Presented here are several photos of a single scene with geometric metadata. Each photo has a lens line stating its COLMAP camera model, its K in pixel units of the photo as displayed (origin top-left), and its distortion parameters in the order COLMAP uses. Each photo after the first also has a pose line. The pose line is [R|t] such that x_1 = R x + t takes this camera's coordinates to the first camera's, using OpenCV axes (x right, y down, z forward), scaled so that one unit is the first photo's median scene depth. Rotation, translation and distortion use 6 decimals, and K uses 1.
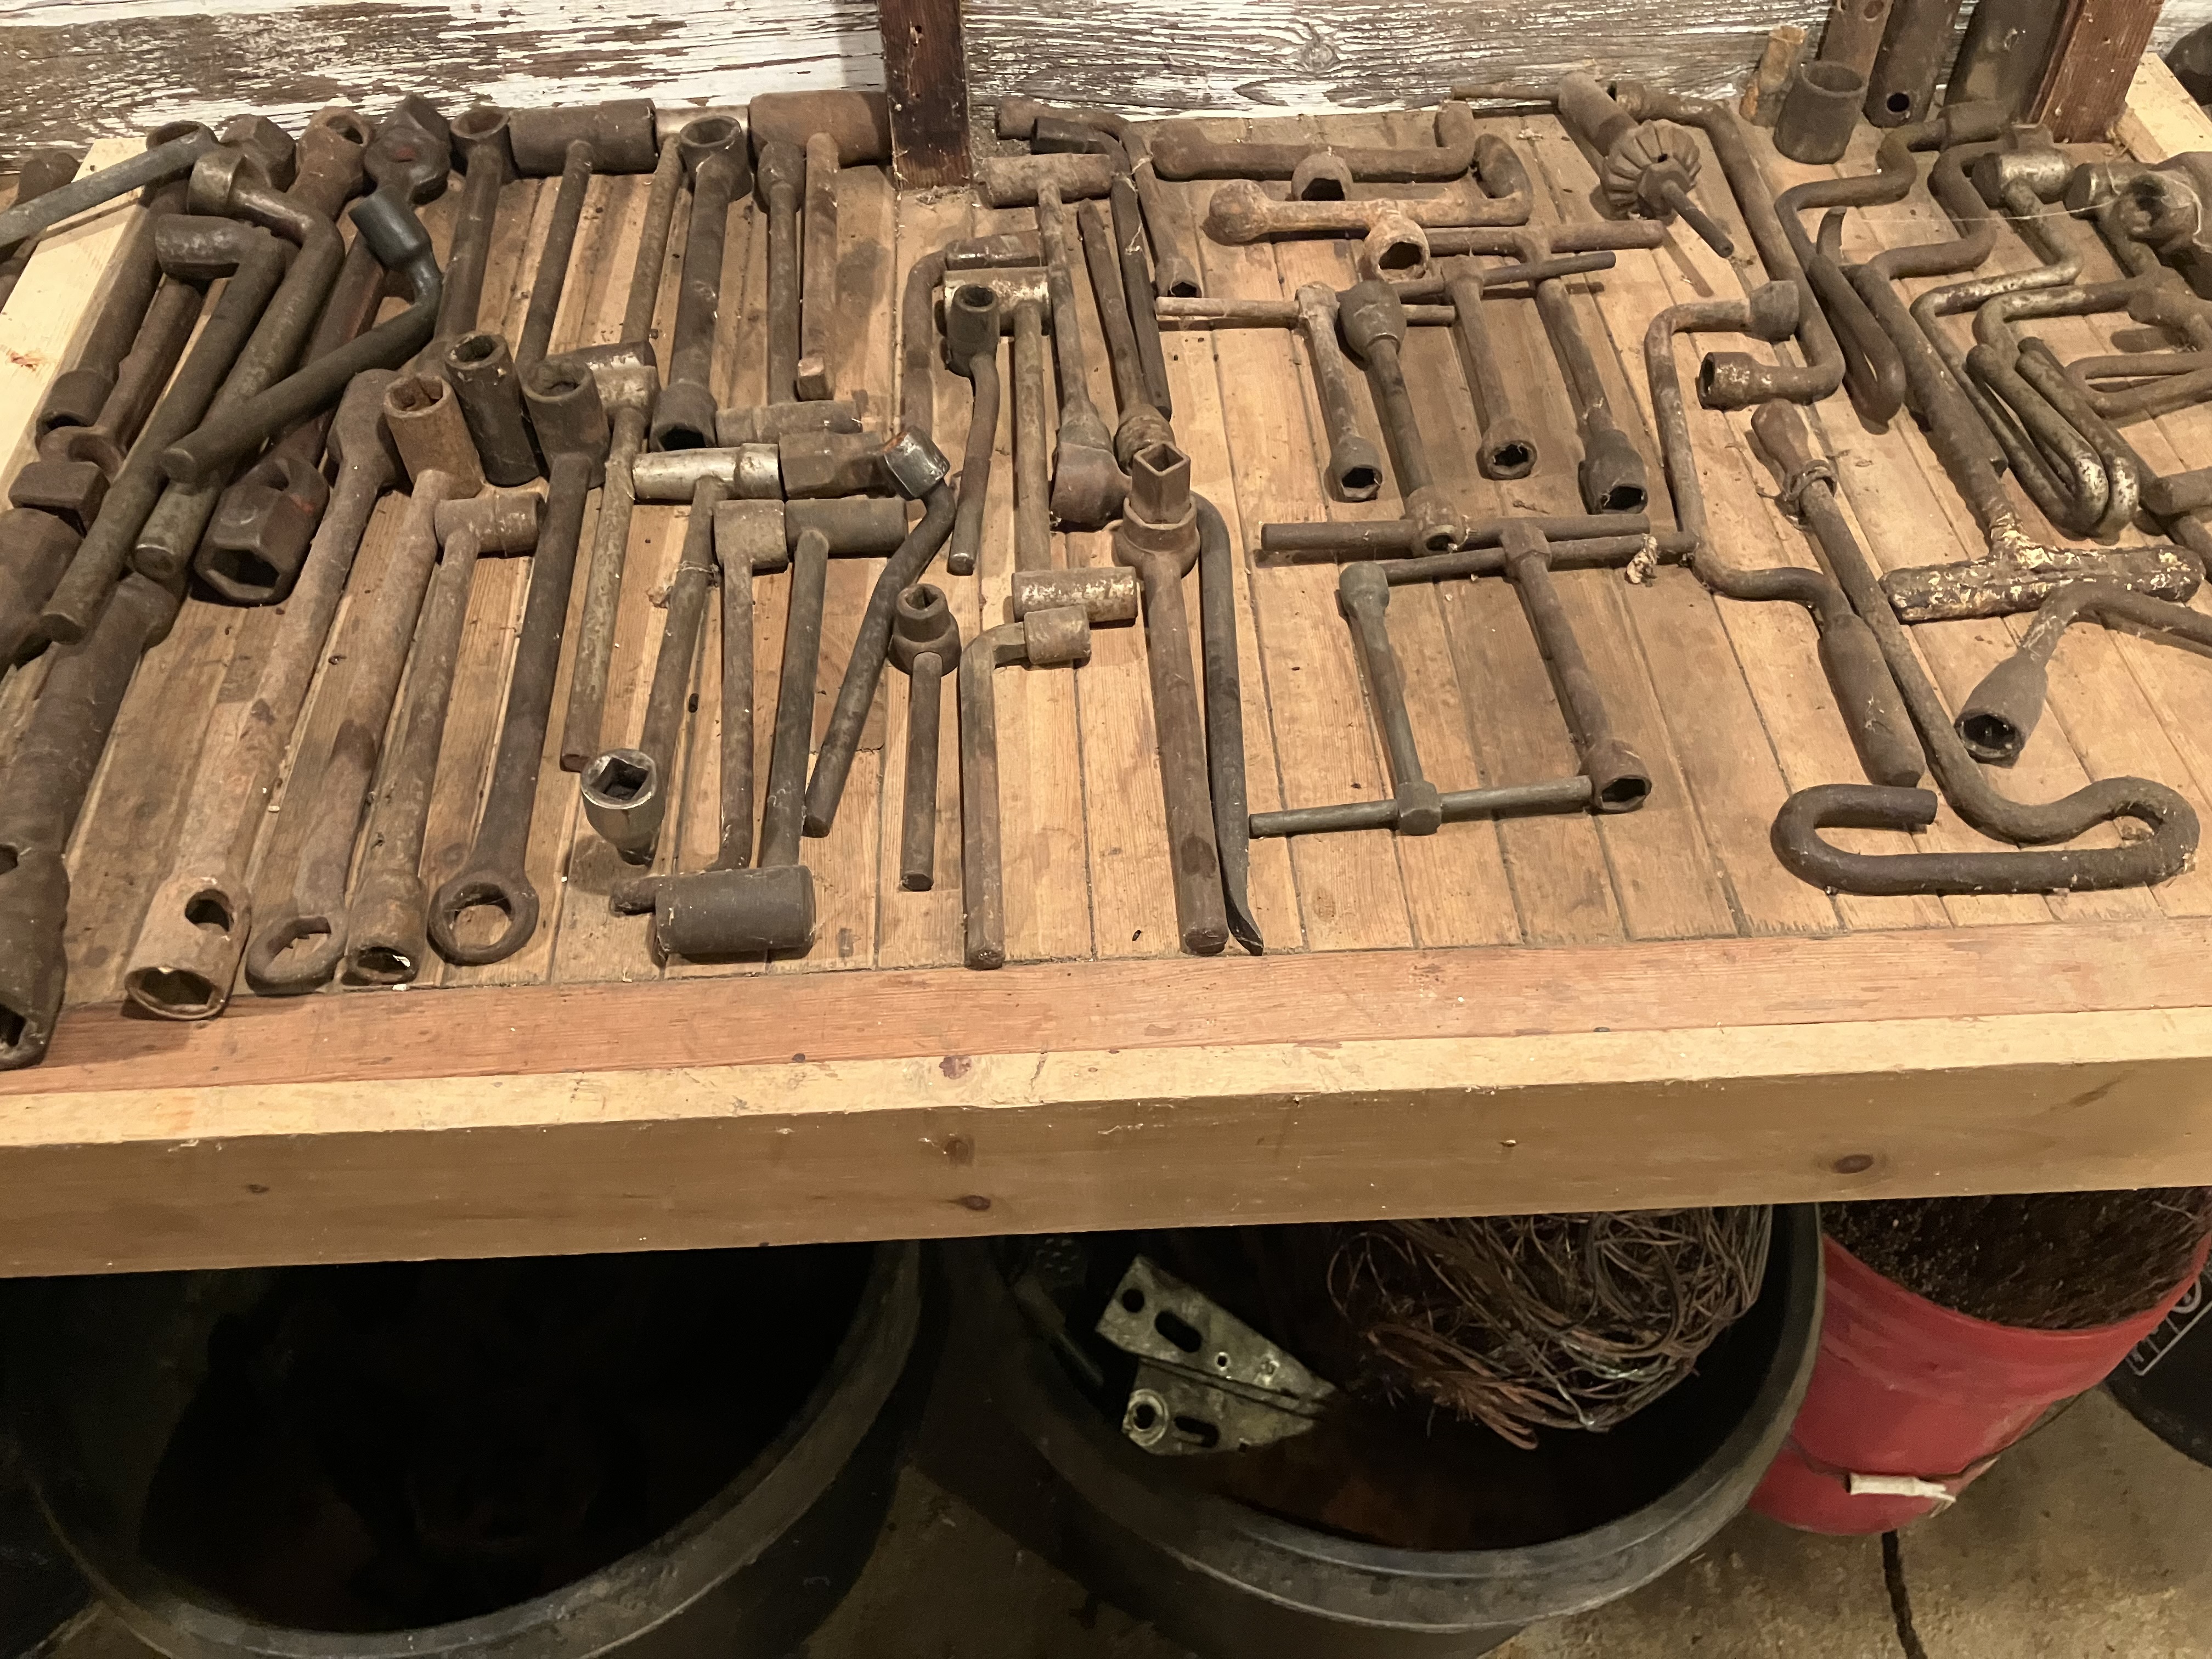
lens RADIAL K [[1784.6, 0, 1108.8], [0, 1784.6, 827.4], [0, 0, 1]] dist [0.044444, -0.055990]
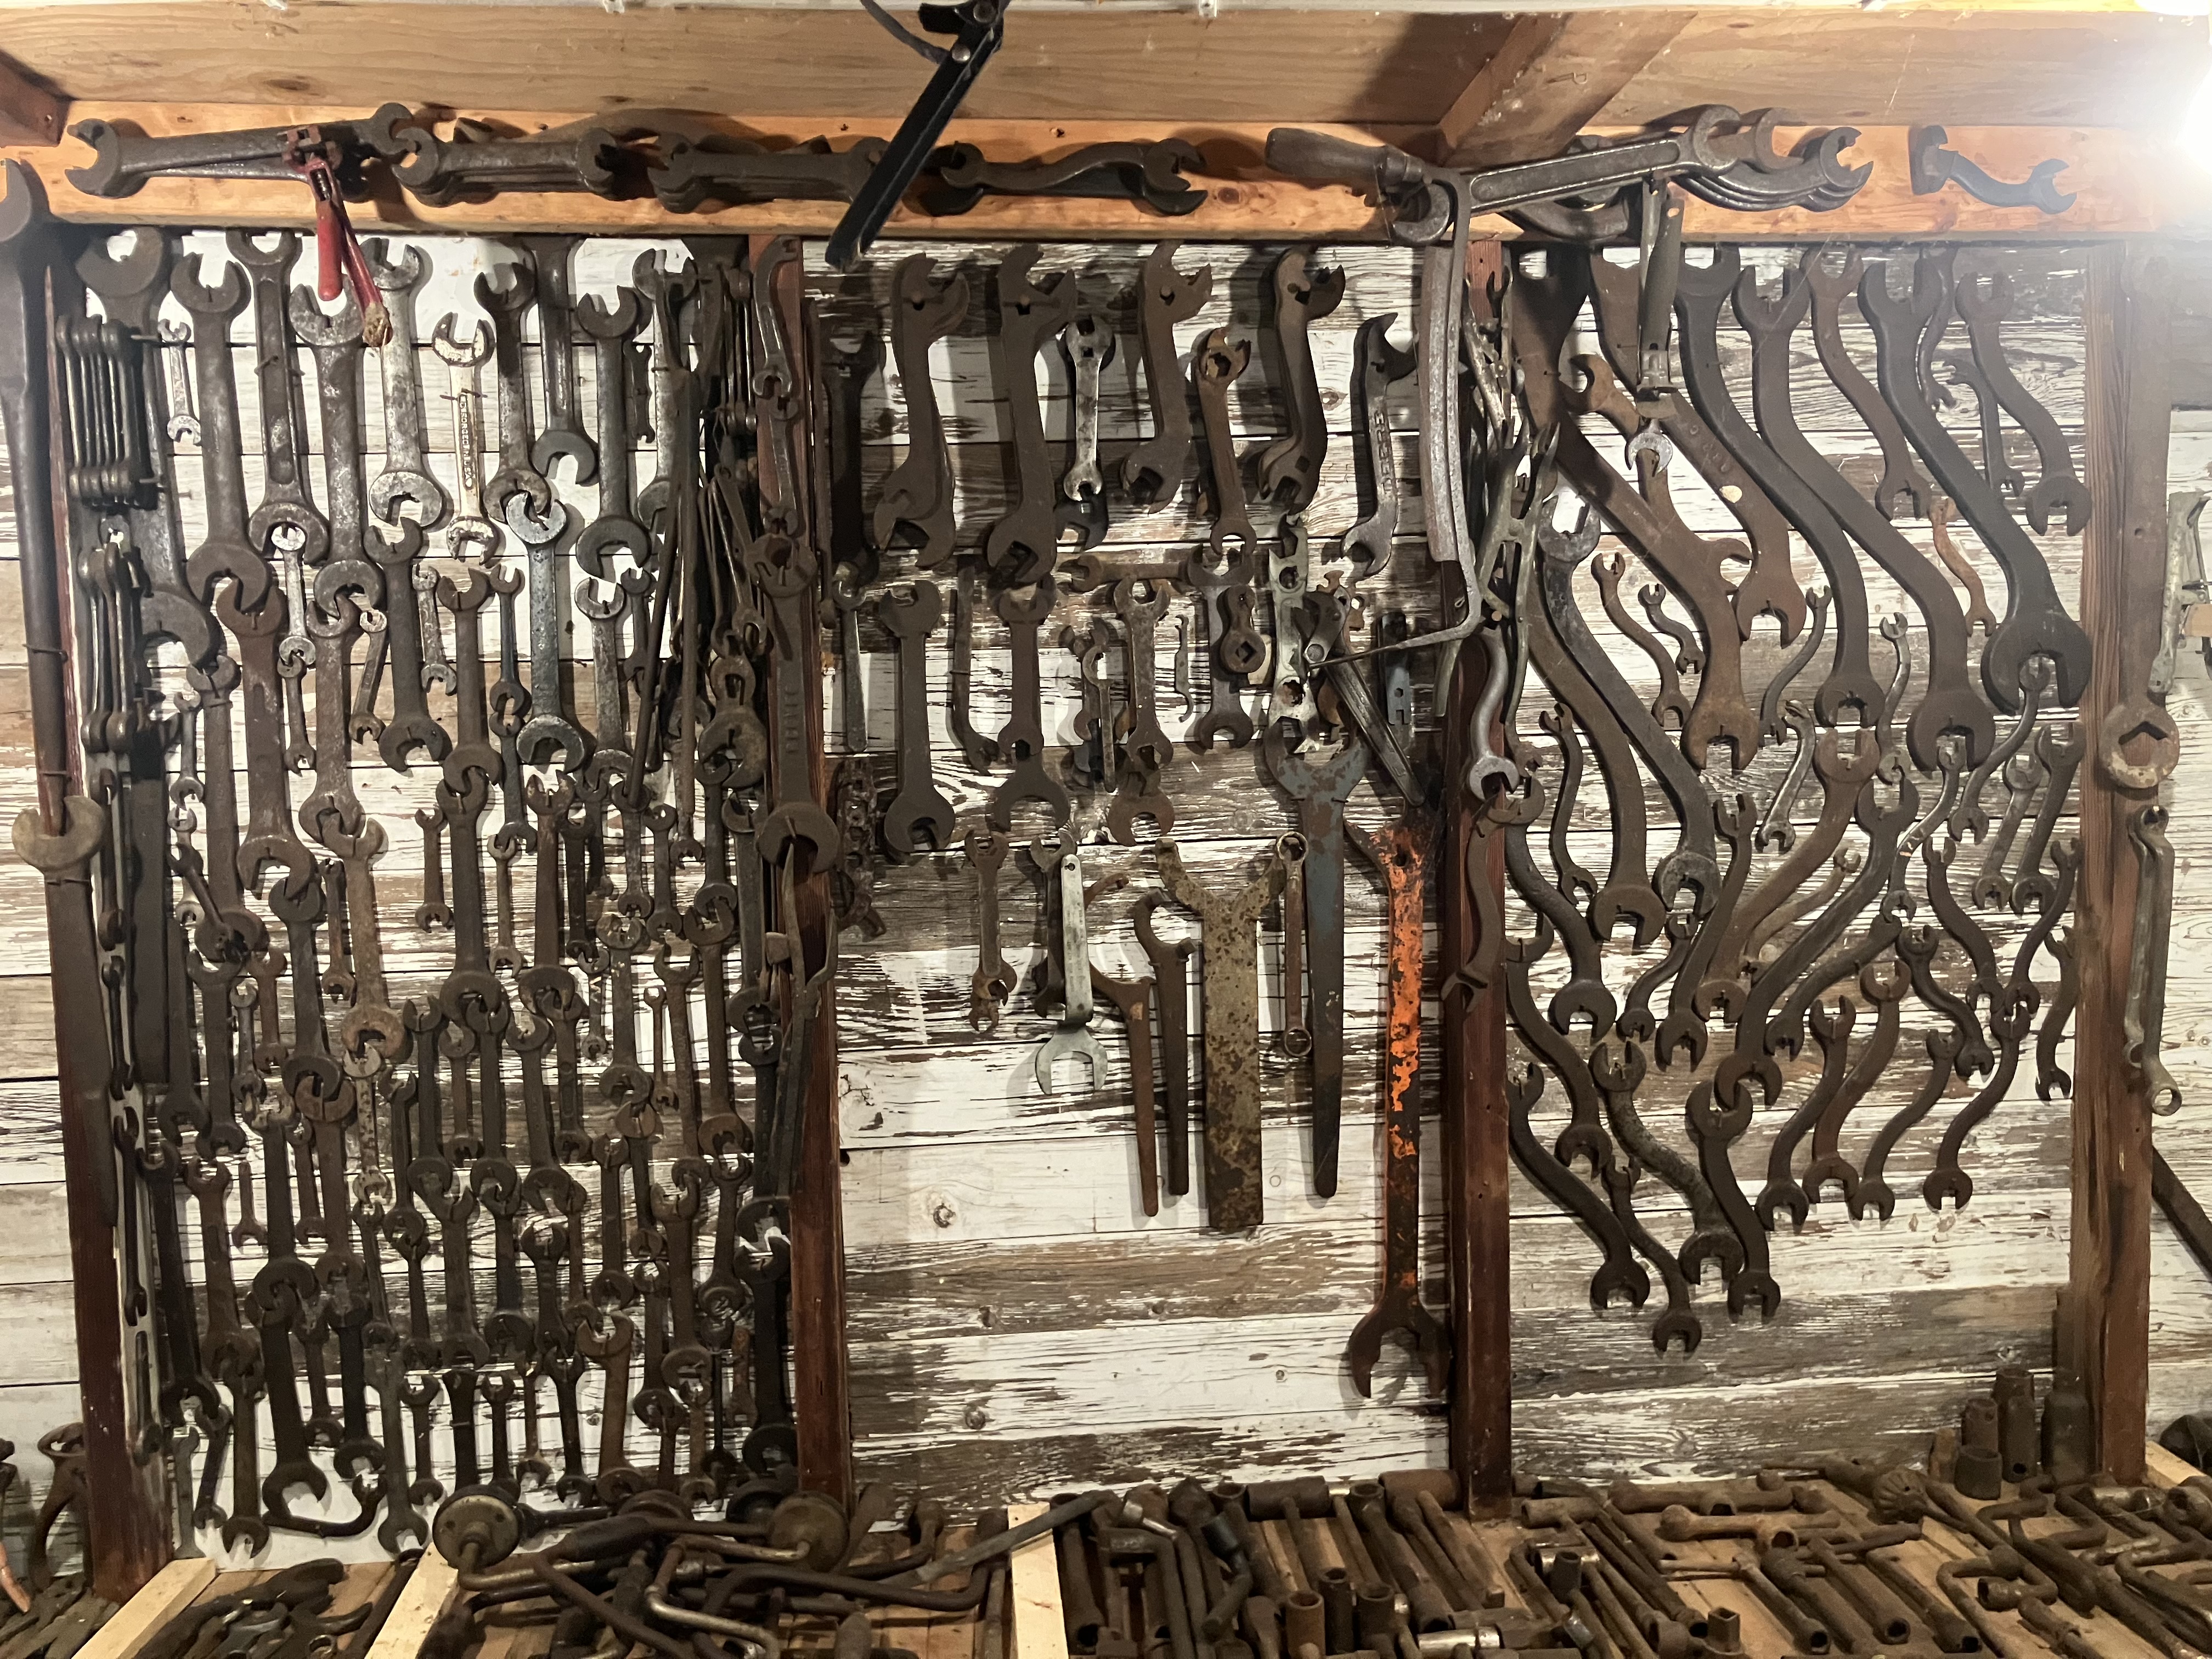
lens RADIAL K [[1784.6, 0, 1112.8], [0, 1784.6, 823.7], [0, 0, 1]] dist [0.044444, -0.055990]
pose [[0.999803, -0.019262, 0.004839, -0.464552], [0.016697, 0.683261, -0.729983, 0.457093], [0.010754, 0.729920, 0.683448, -0.706802]]
